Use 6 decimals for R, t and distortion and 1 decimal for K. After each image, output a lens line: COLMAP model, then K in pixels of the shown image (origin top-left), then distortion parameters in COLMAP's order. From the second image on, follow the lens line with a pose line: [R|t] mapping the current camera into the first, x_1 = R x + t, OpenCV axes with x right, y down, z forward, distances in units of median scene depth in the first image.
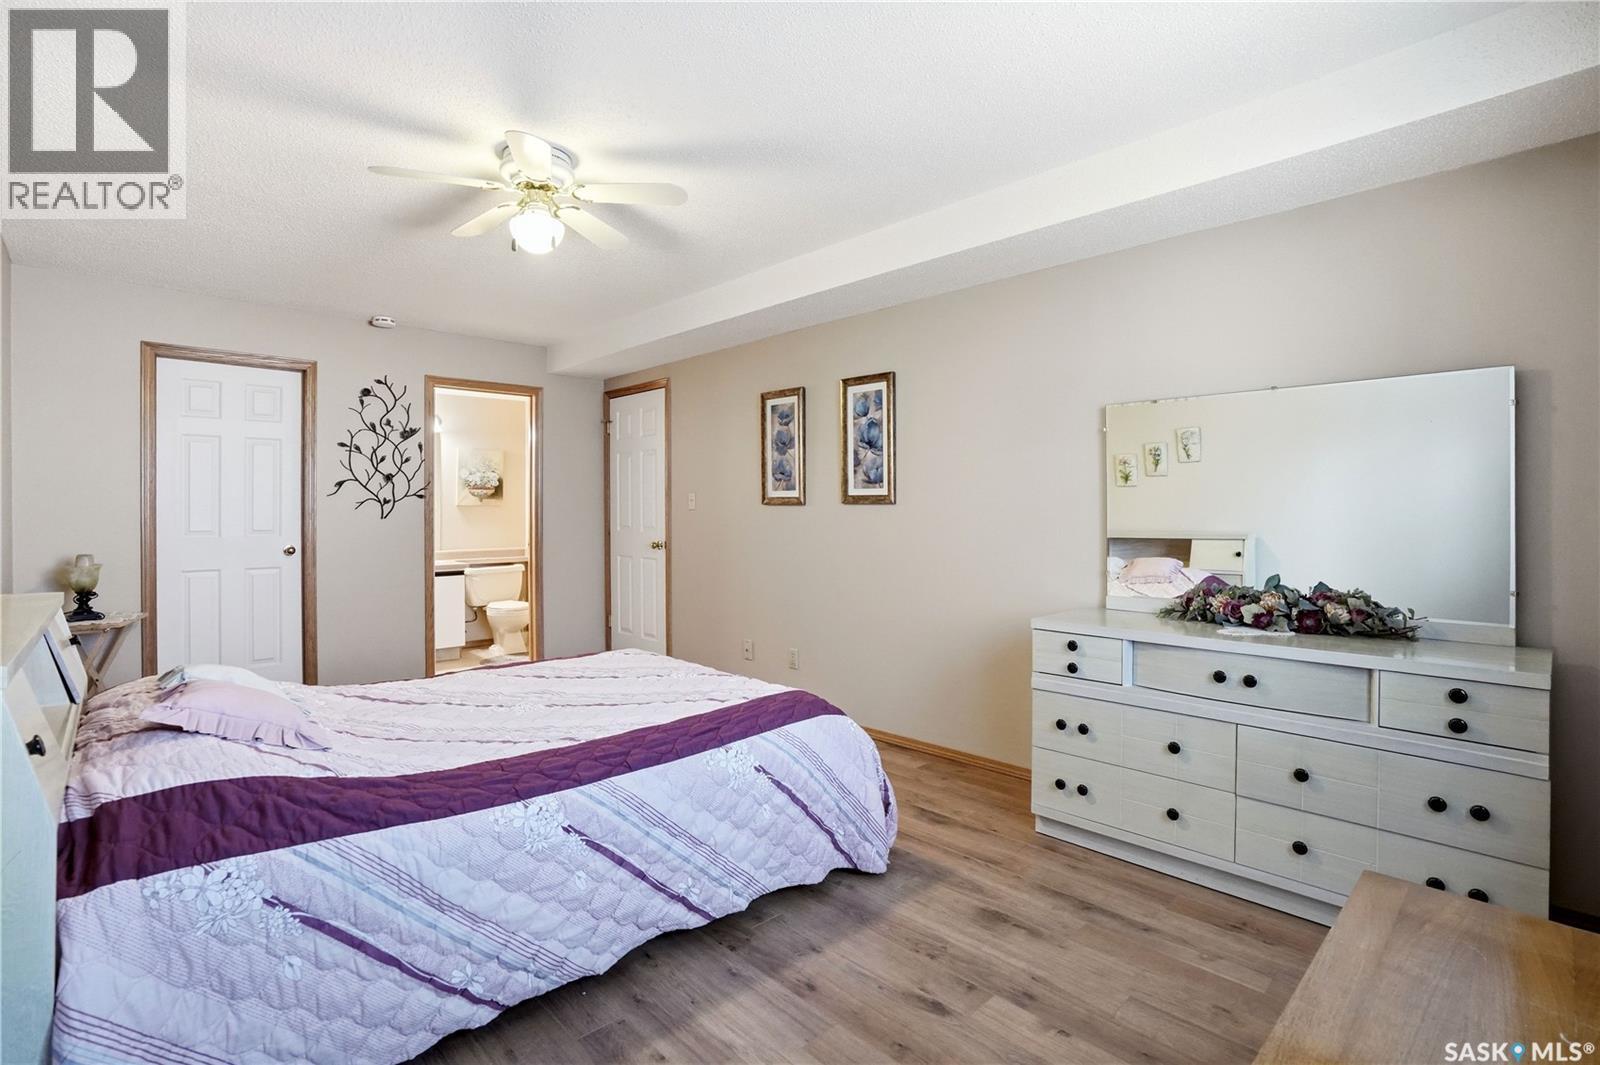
lens RADIAL K [[743.7, 0, 794.0], [0, 743.7, 517.1], [0, 0, 1]] dist [-0.068893, 0.024049]
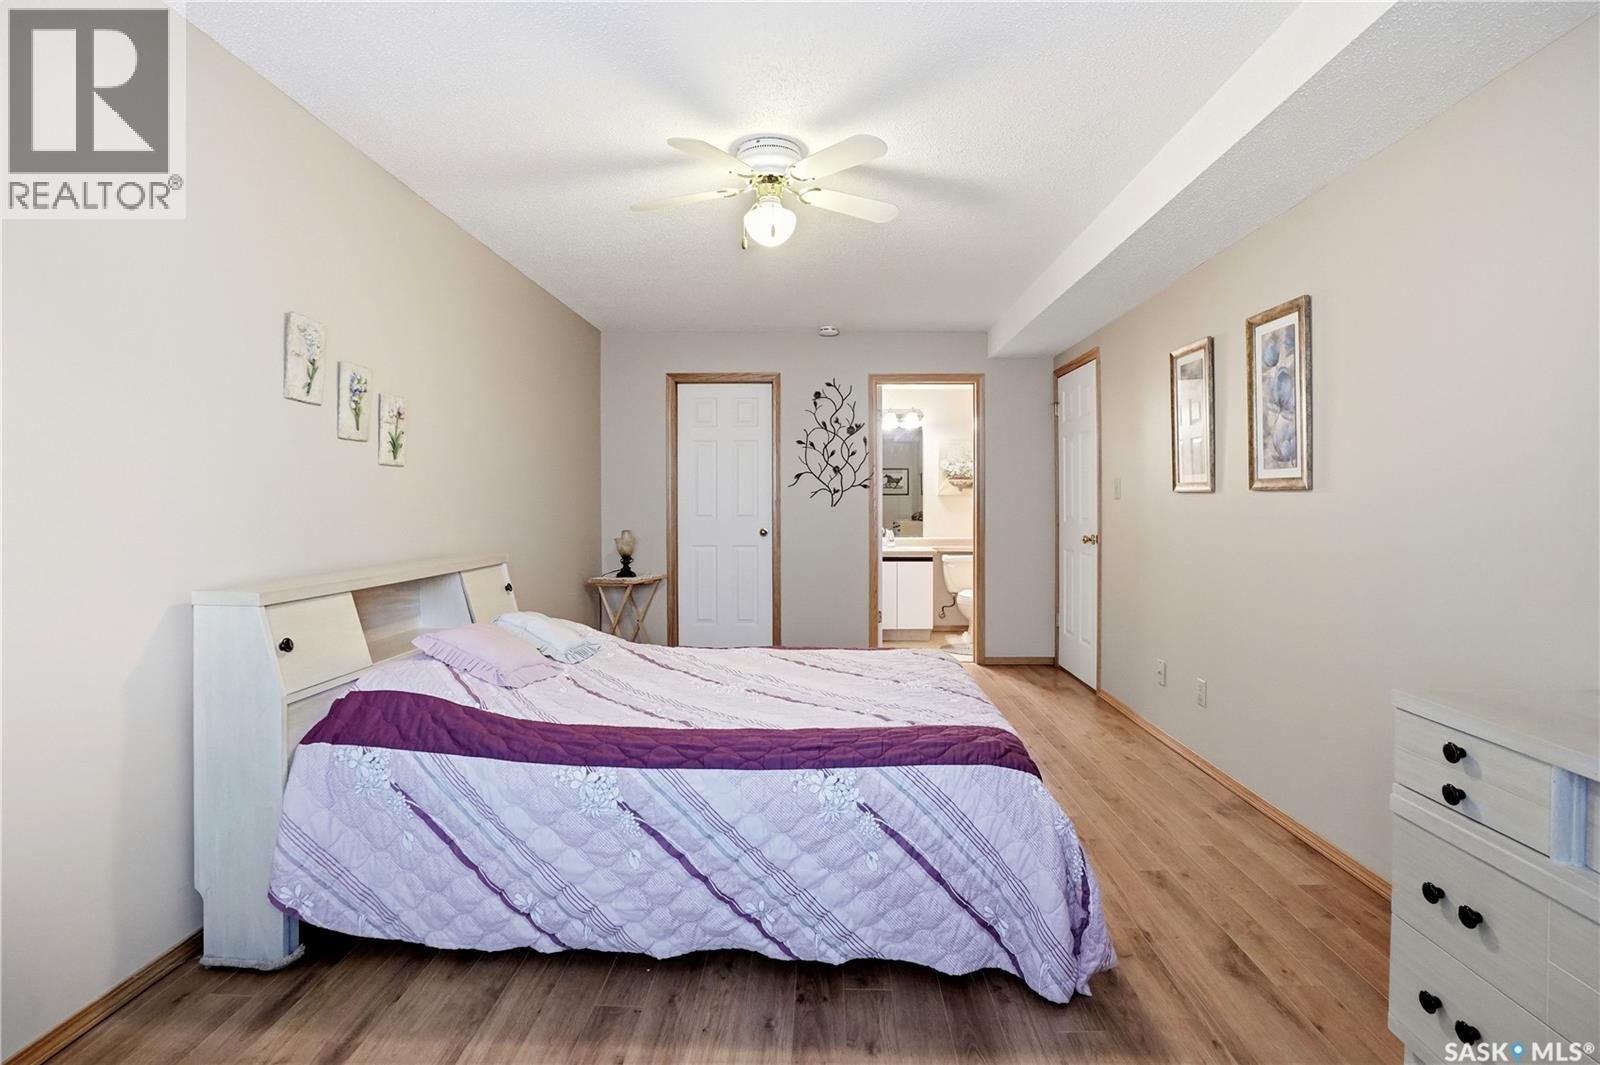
lens RADIAL K [[743.7, 0, 794.0], [0, 743.7, 517.1], [0, 0, 1]] dist [-0.068893, 0.024049]
pose [[0.706170, 0.017676, -0.707821, 0.403168], [-0.008161, 0.999825, 0.016826, -0.000821], [0.707995, -0.006106, 0.706191, 0.300154]]
